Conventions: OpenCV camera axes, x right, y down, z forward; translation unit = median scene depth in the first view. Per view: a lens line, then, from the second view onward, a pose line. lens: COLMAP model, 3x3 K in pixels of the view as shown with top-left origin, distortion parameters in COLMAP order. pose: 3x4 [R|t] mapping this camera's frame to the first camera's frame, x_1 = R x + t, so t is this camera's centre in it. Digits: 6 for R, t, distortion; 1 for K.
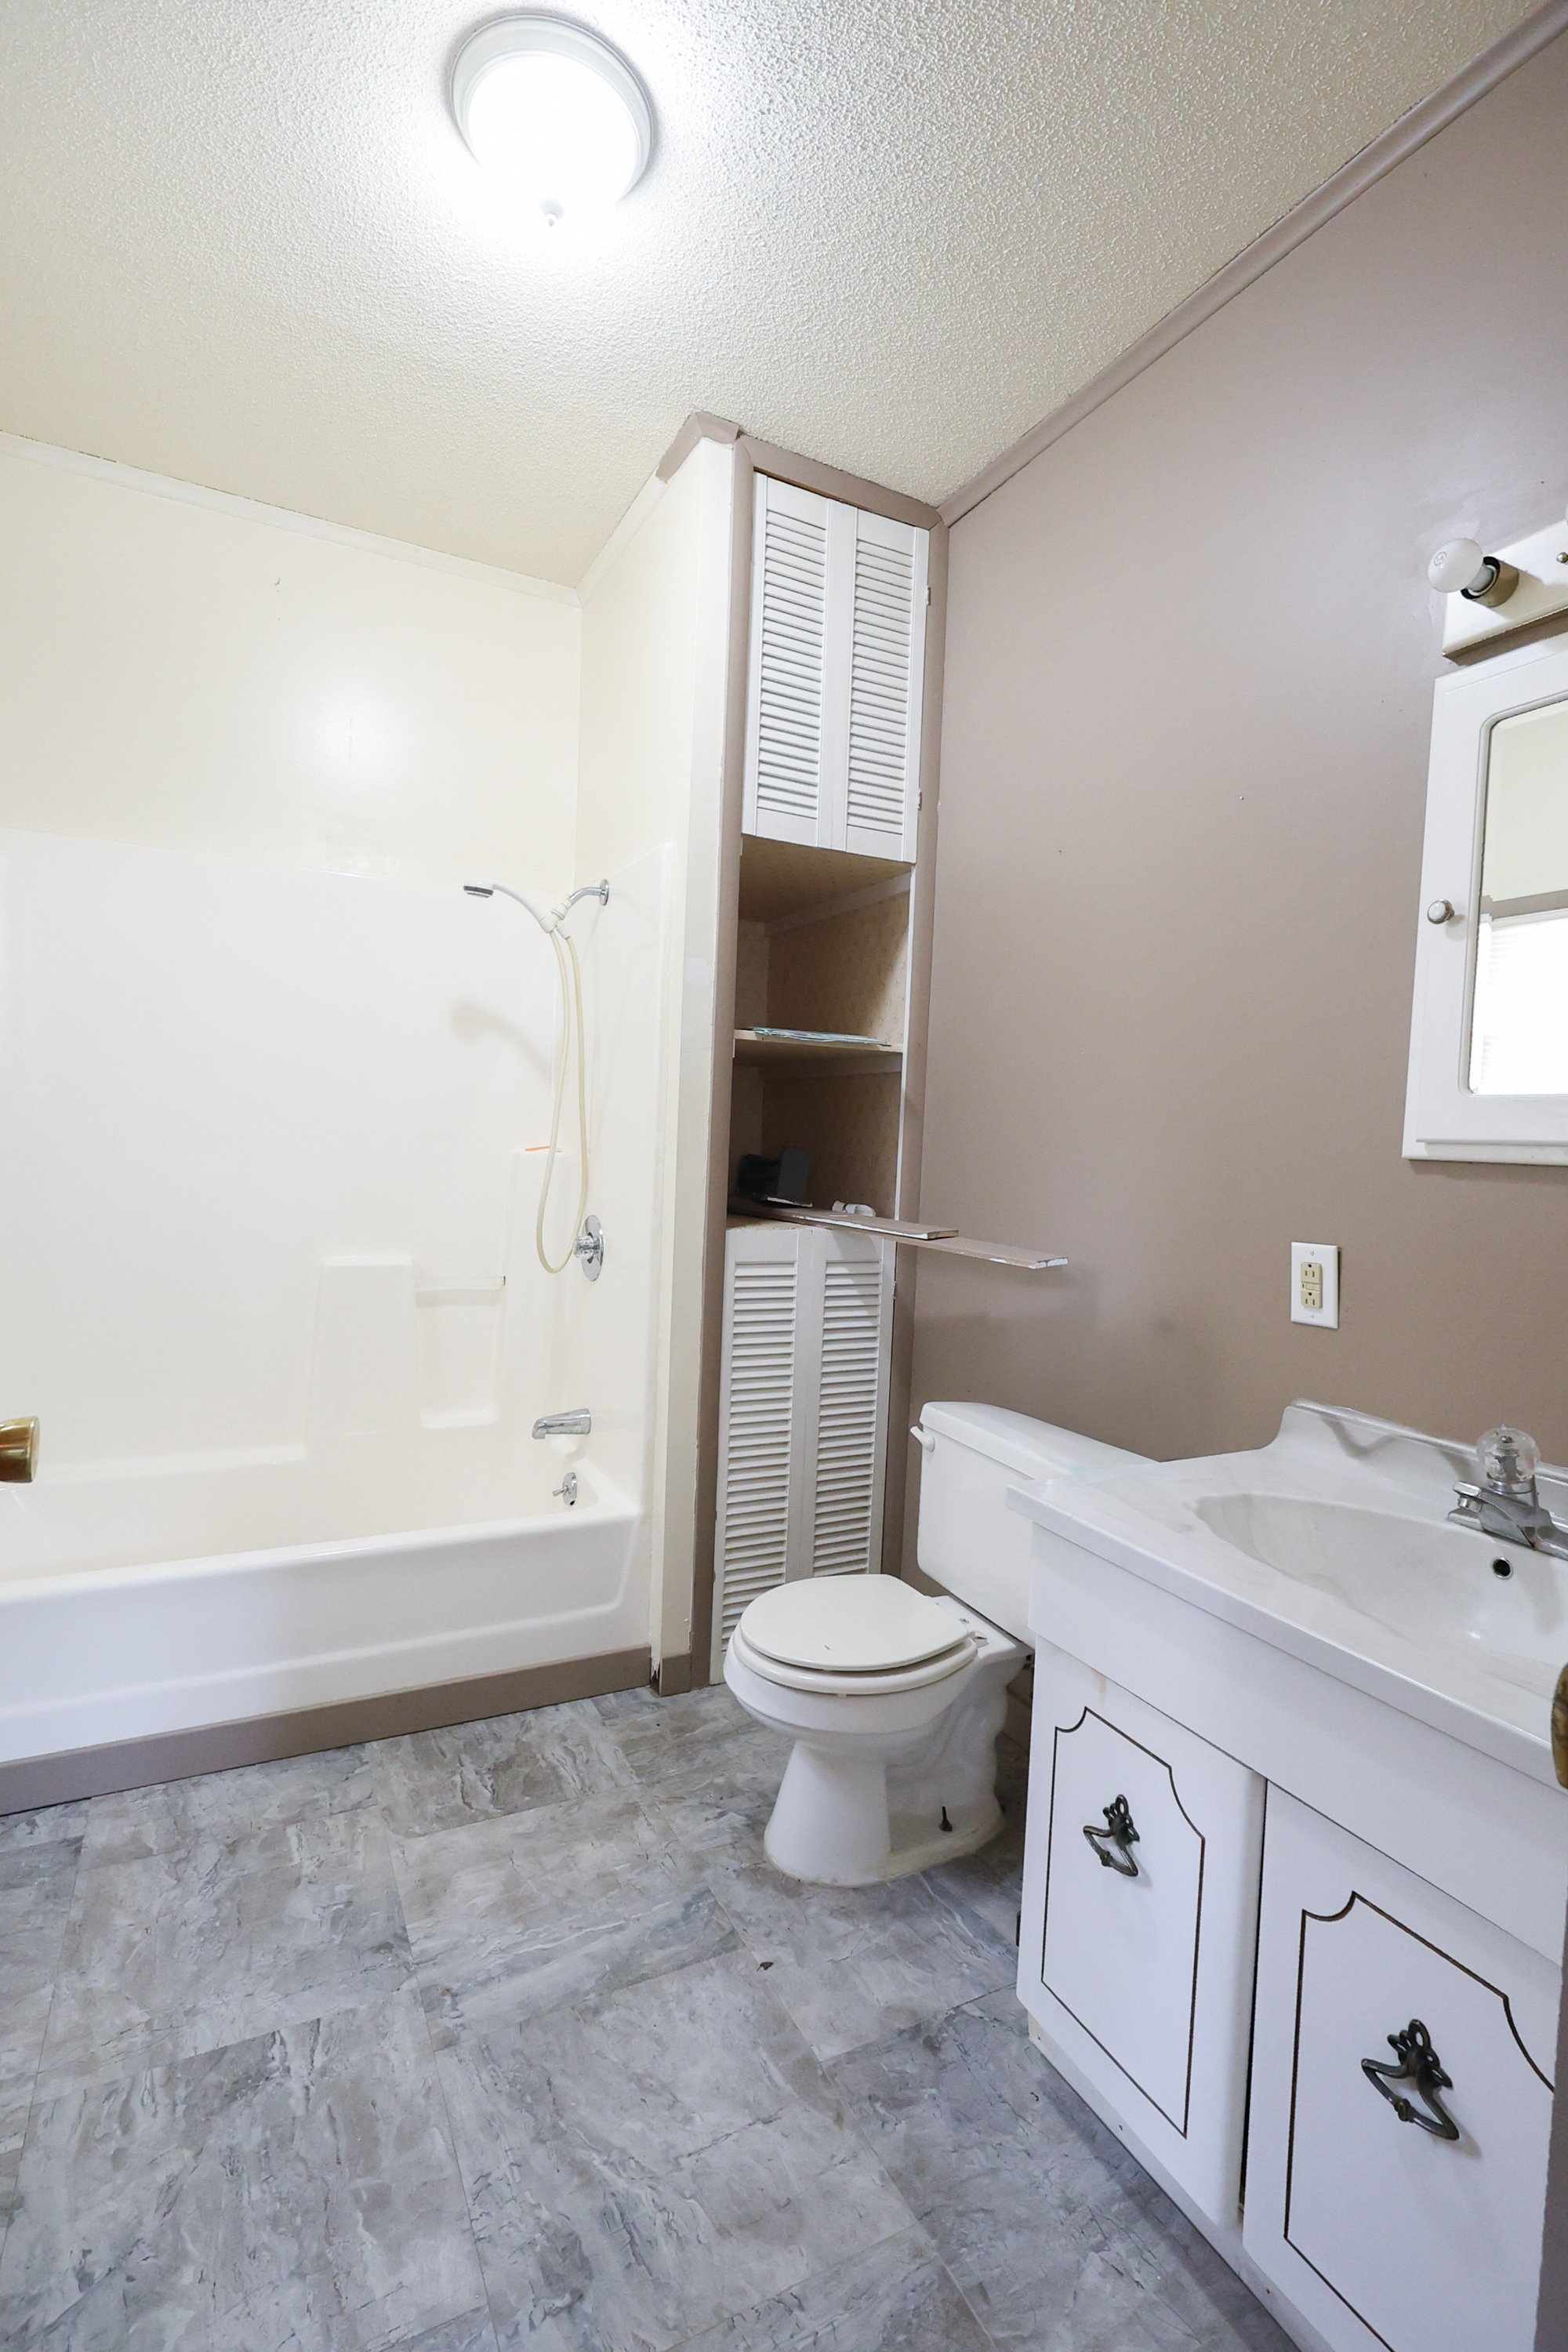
lens RADIAL K [[1095.2, 0, 787.8], [0, 1095.2, 1187.8], [0, 0, 1]] dist [-0.008593, 0.001046]
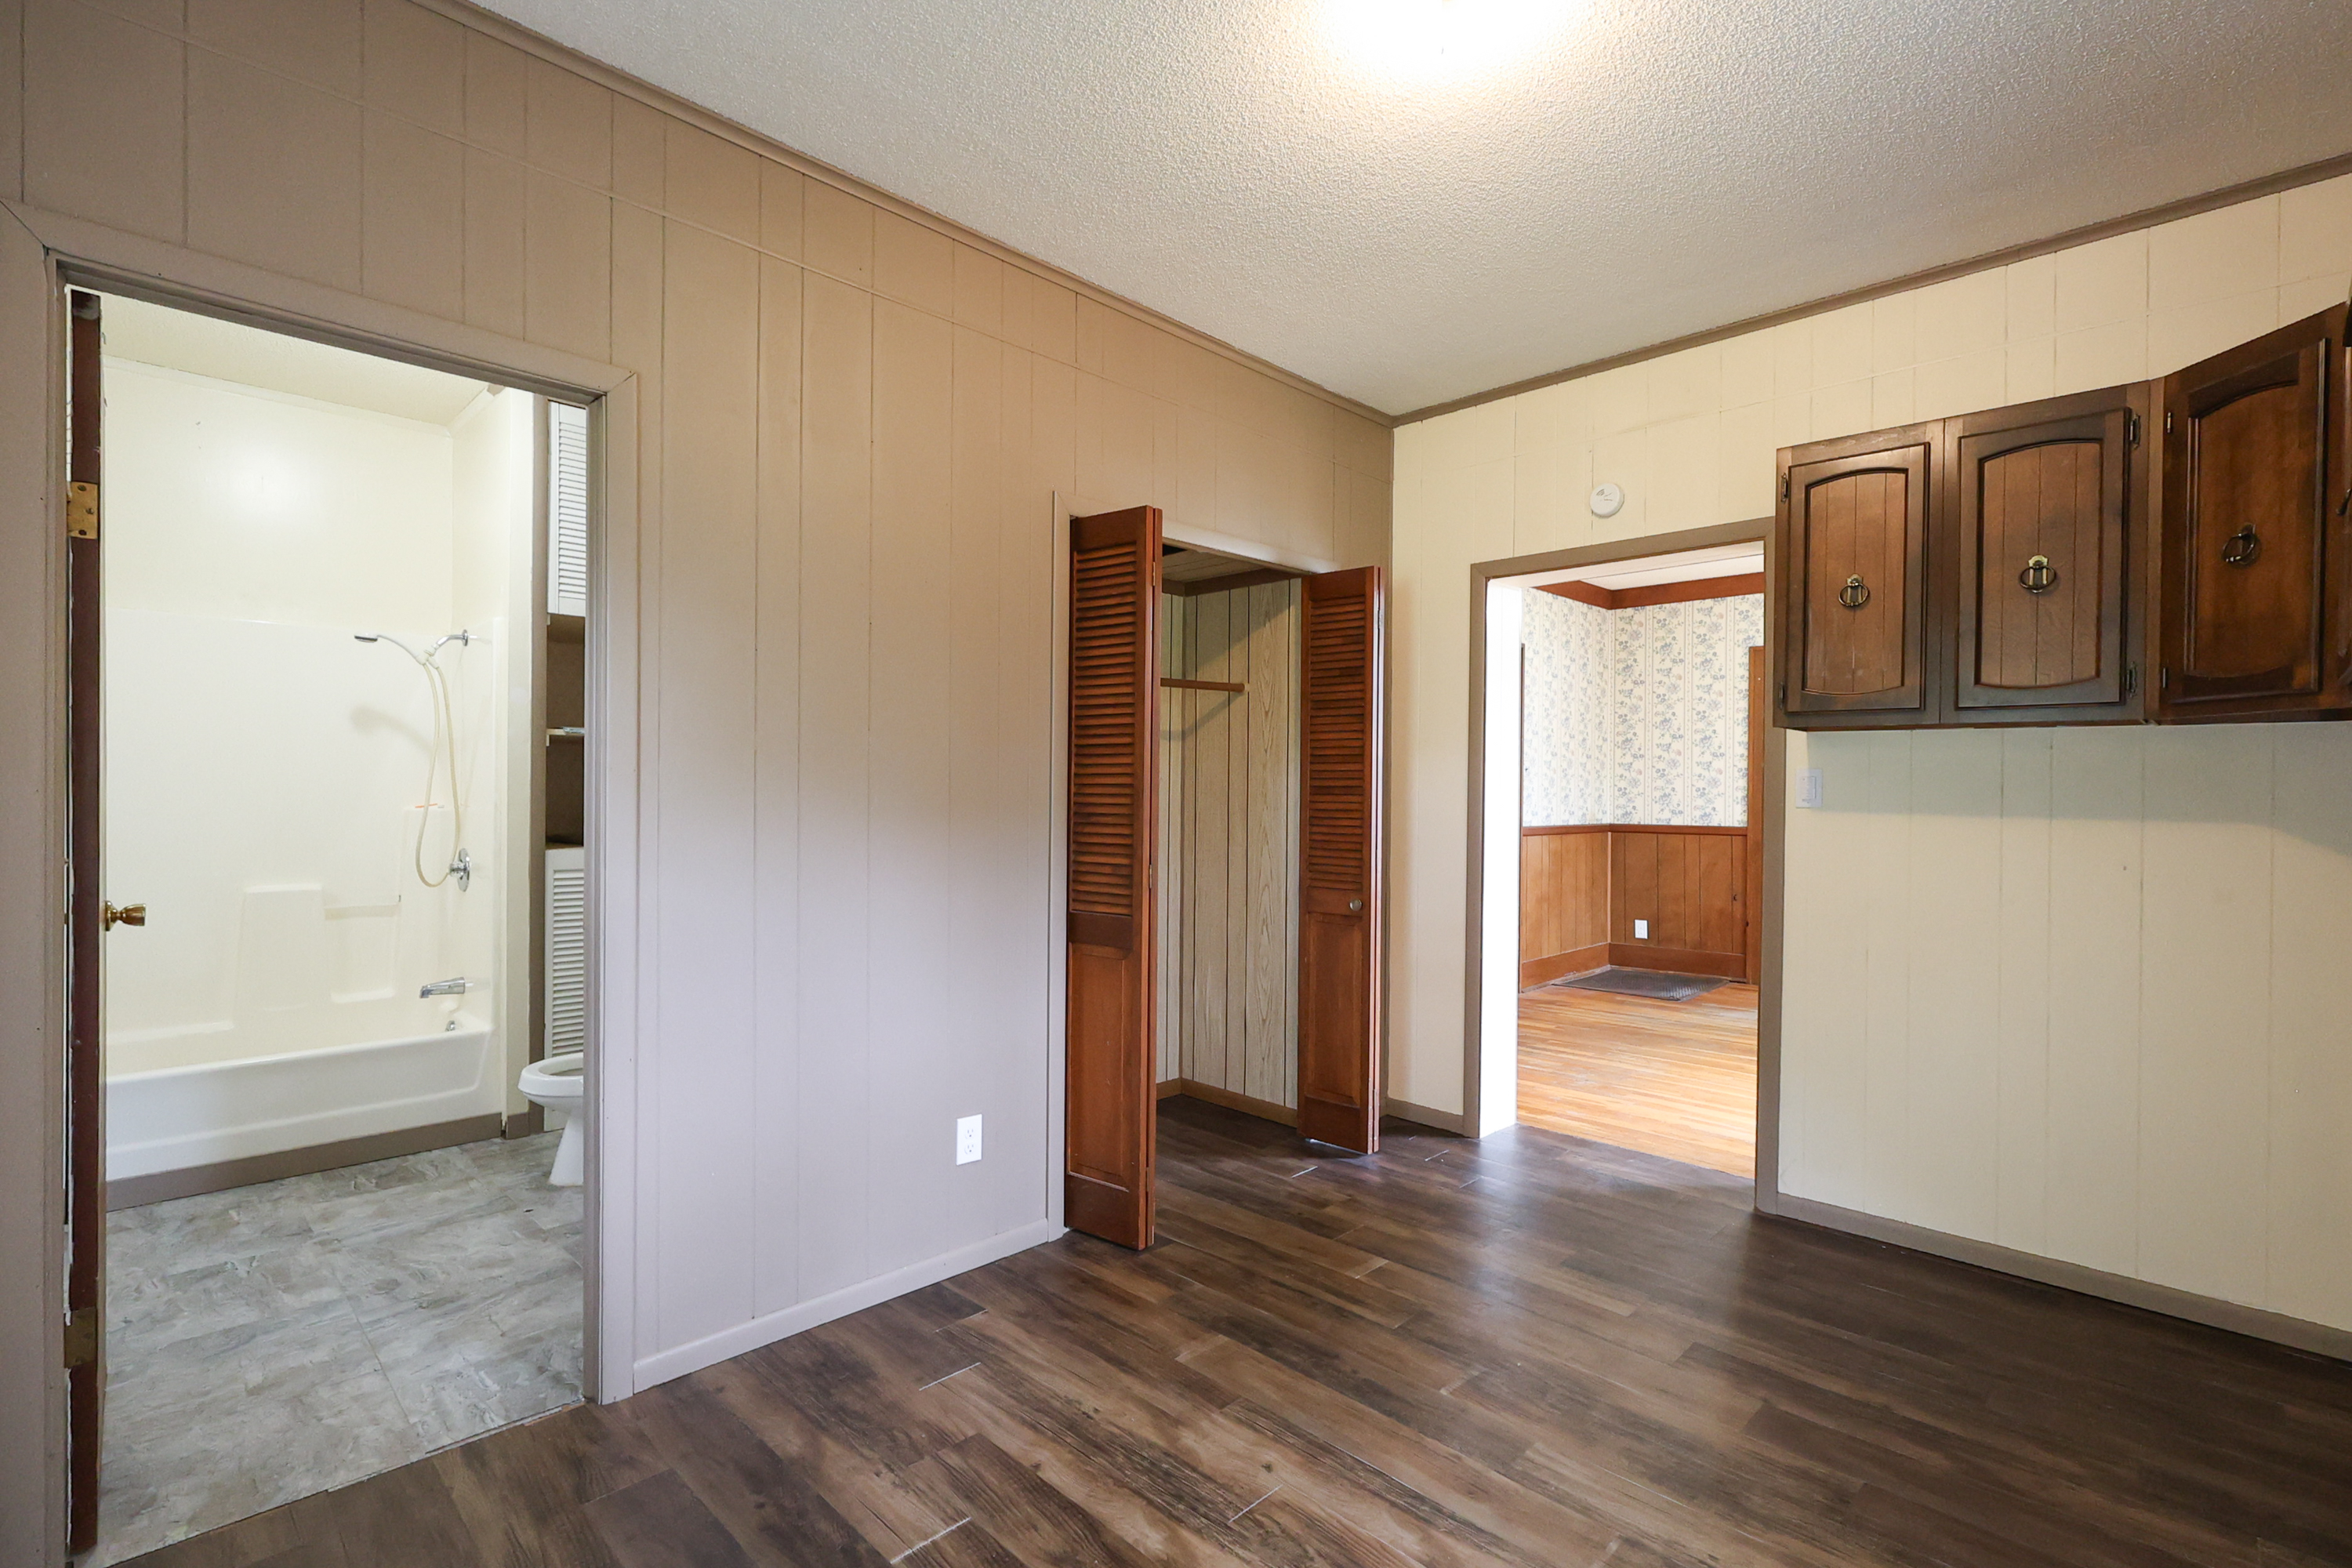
lens RADIAL K [[1095.2, 0, 1218.6], [0, 1095.2, 796.6], [0, 0, 1]] dist [-0.008593, 0.001046]
pose [[0.943710, -0.031549, 0.329267, 0.376144], [0.042430, 0.998763, -0.025911, 0.044475], [-0.328043, 0.038424, 0.943881, -0.926156]]
